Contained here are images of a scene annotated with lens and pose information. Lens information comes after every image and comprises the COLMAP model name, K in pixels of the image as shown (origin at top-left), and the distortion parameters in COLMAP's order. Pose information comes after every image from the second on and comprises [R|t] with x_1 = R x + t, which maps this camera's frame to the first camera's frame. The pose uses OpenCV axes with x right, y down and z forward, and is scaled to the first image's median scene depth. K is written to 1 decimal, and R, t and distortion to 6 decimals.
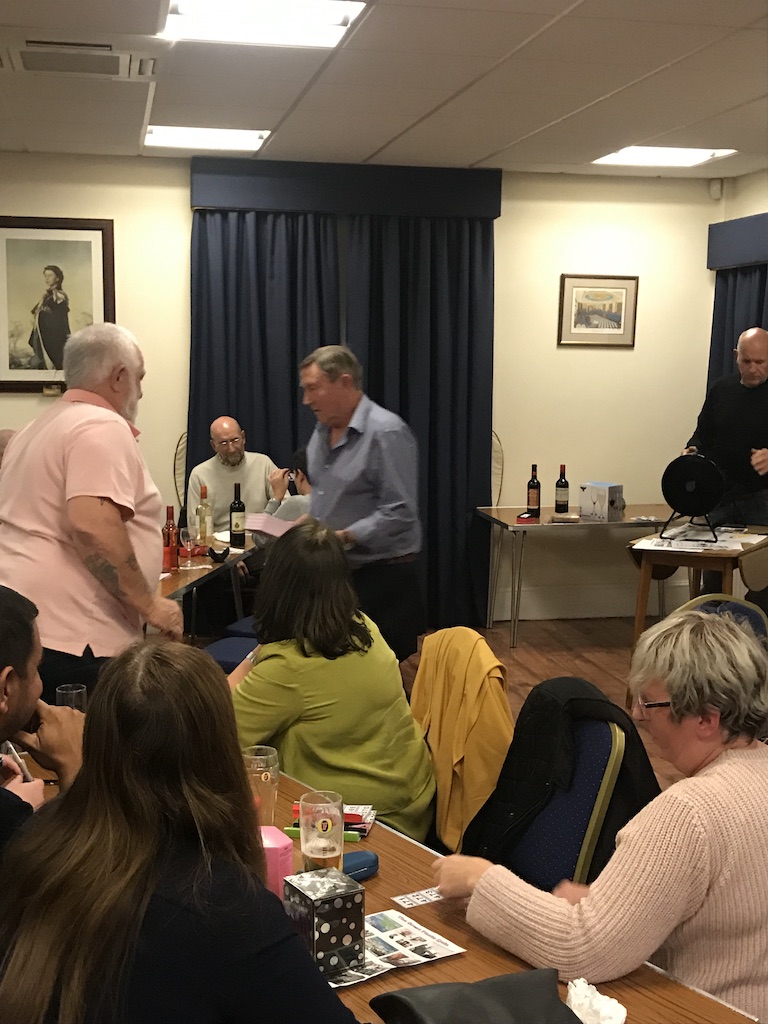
lens RADIAL K [[1307.4, 0, 376.5], [0, 1307.4, 518.0], [0, 0, 1]] dist [0.037491, 0.000000]
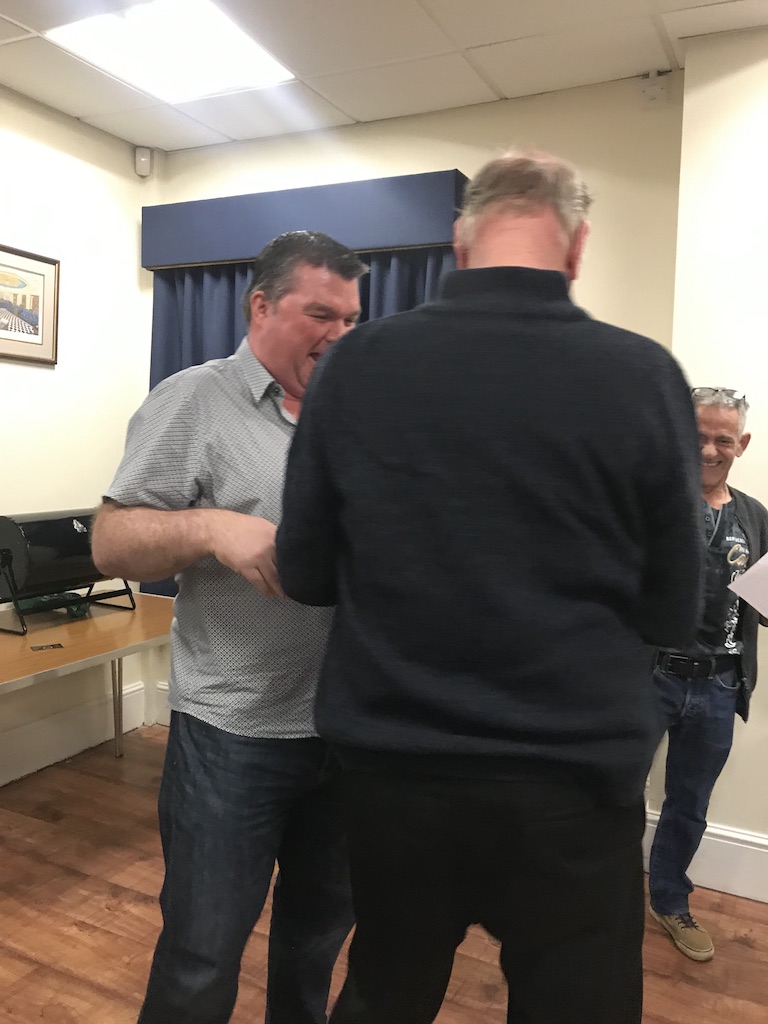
lens RADIAL K [[833.1, 0, 399.2], [0, 833.1, 509.4], [0, 0, 1]] dist [0.034365, -0.060628]
pose [[0.613424, -0.064021, 0.787155, -0.050861], [0.073391, 0.997017, 0.023897, -0.064136], [-0.786336, 0.043111, 0.616293, 0.728178]]
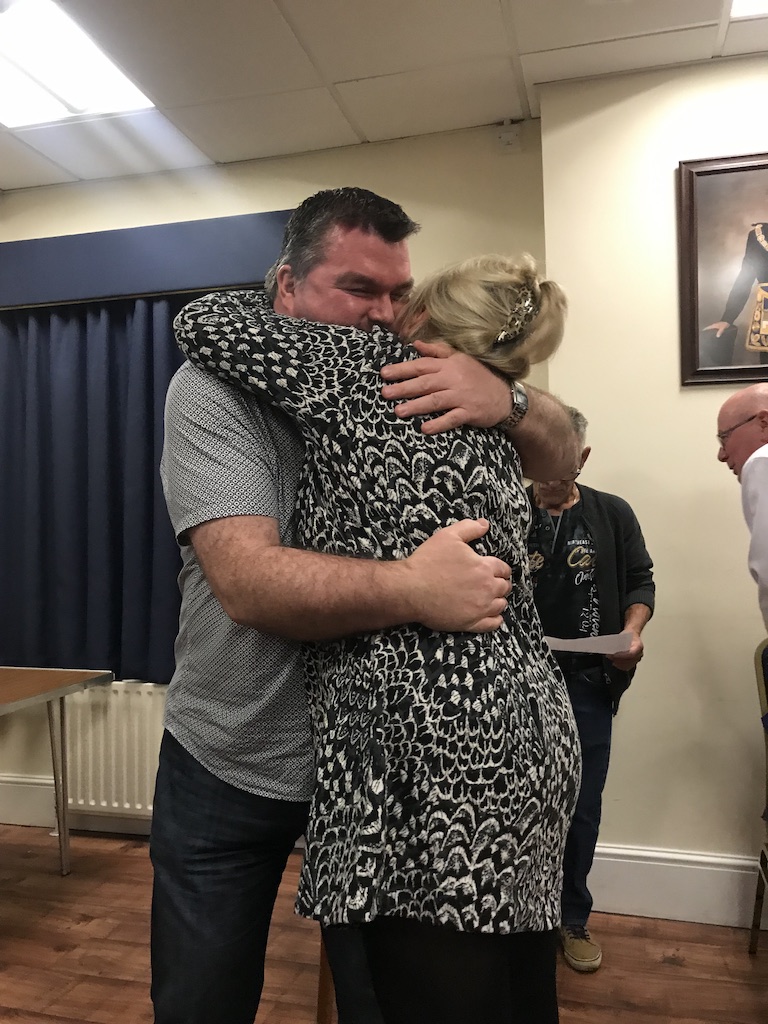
lens RADIAL K [[833.1, 0, 404.2], [0, 833.1, 503.3], [0, 0, 1]] dist [0.034365, -0.060628]
pose [[0.441258, 0.003434, 0.897374, -0.051456], [0.129561, 0.989272, -0.067493, -0.037519], [-0.887978, 0.146046, 0.436079, 0.762706]]
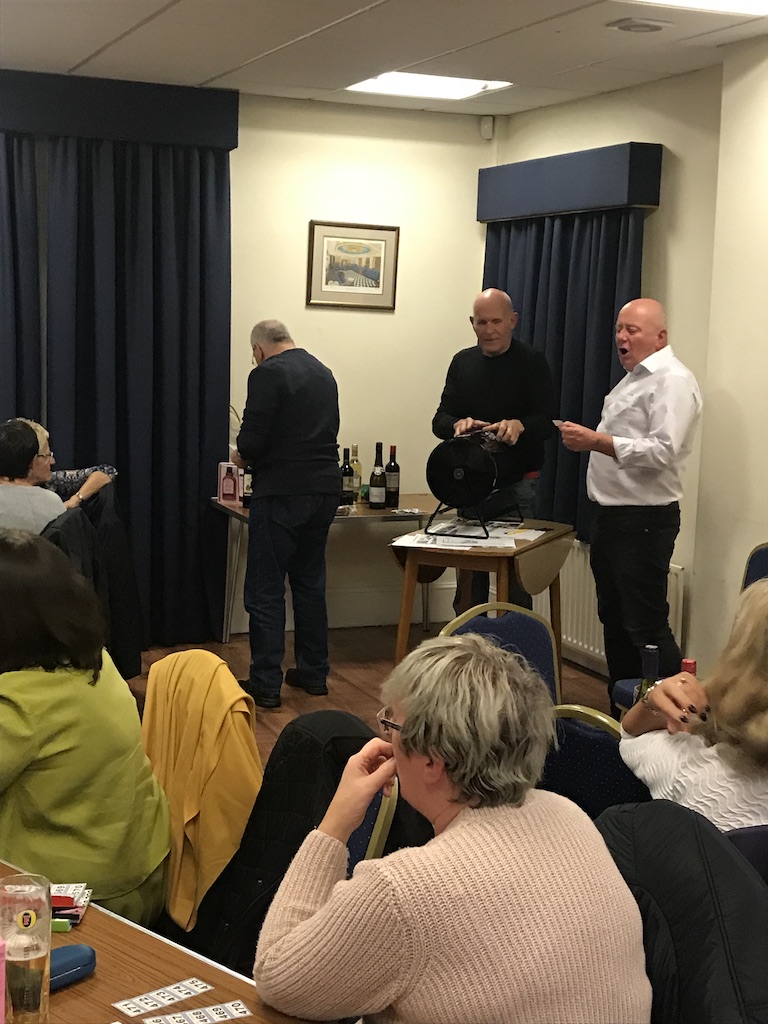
lens RADIAL K [[1541.5, 0, 383.1], [0, 1541.5, 521.5], [0, 0, 1]] dist [0.037565, 0.000000]
pose [[0.981759, -0.001883, 0.190123, -0.001829], [-0.000030, 0.999949, 0.010058, -0.003357], [-0.190132, -0.009881, 0.981709, 0.019911]]
